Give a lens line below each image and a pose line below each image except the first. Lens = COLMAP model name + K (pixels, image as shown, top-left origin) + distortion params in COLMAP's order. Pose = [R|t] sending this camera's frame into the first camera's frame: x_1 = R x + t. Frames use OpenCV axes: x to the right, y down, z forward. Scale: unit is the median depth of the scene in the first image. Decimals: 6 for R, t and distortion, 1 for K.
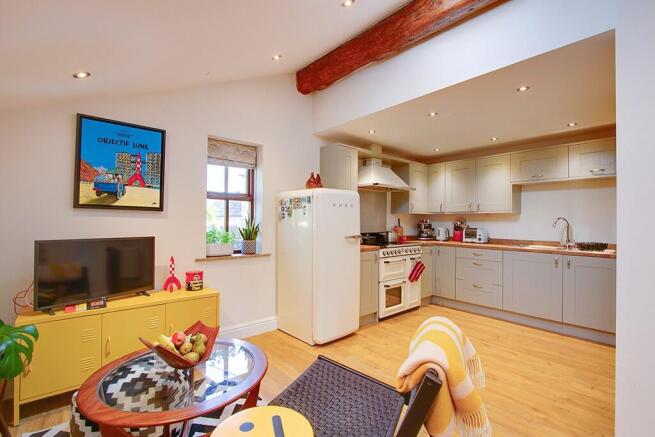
lens RADIAL K [[303.7, 0, 327.5], [0, 303.7, 218.5], [0, 0, 1]] dist [-0.011892, 0.000244]
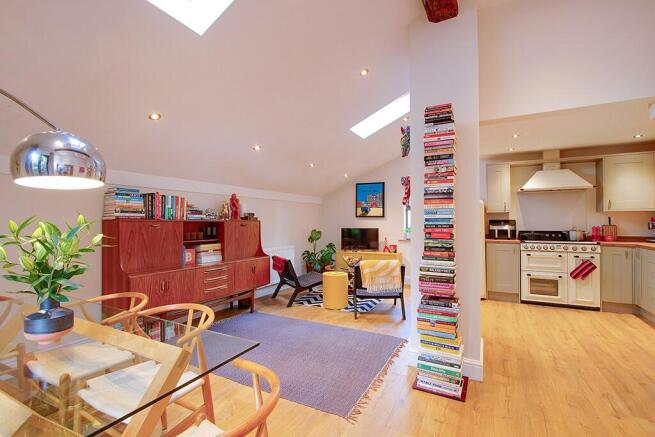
lens RADIAL K [[303.7, 0, 327.5], [0, 303.7, 218.5], [0, 0, 1]] dist [-0.011892, 0.000244]
pose [[0.365411, -0.017301, -0.930686, 0.960820], [0.014893, 0.999808, -0.012738, 0.004411], [0.930727, -0.009206, 0.365598, -0.160507]]
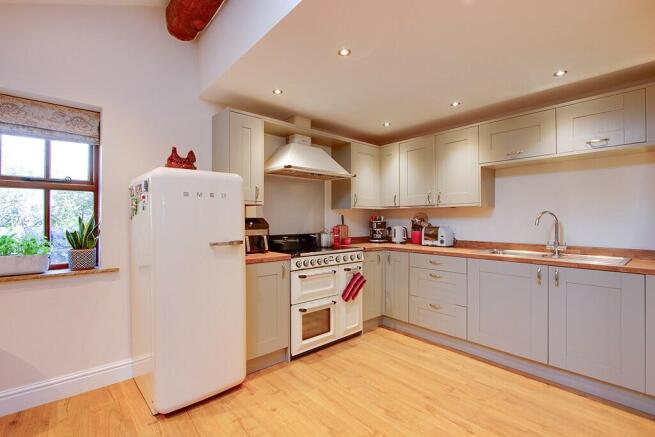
lens RADIAL K [[303.7, 0, 327.5], [0, 303.7, 218.5], [0, 0, 1]] dist [-0.011892, 0.000244]
pose [[0.999916, -0.009384, 0.008923, 0.235671], [0.009333, 0.999940, 0.005712, 0.004508], [-0.008976, -0.005628, 0.999944, 0.275538]]
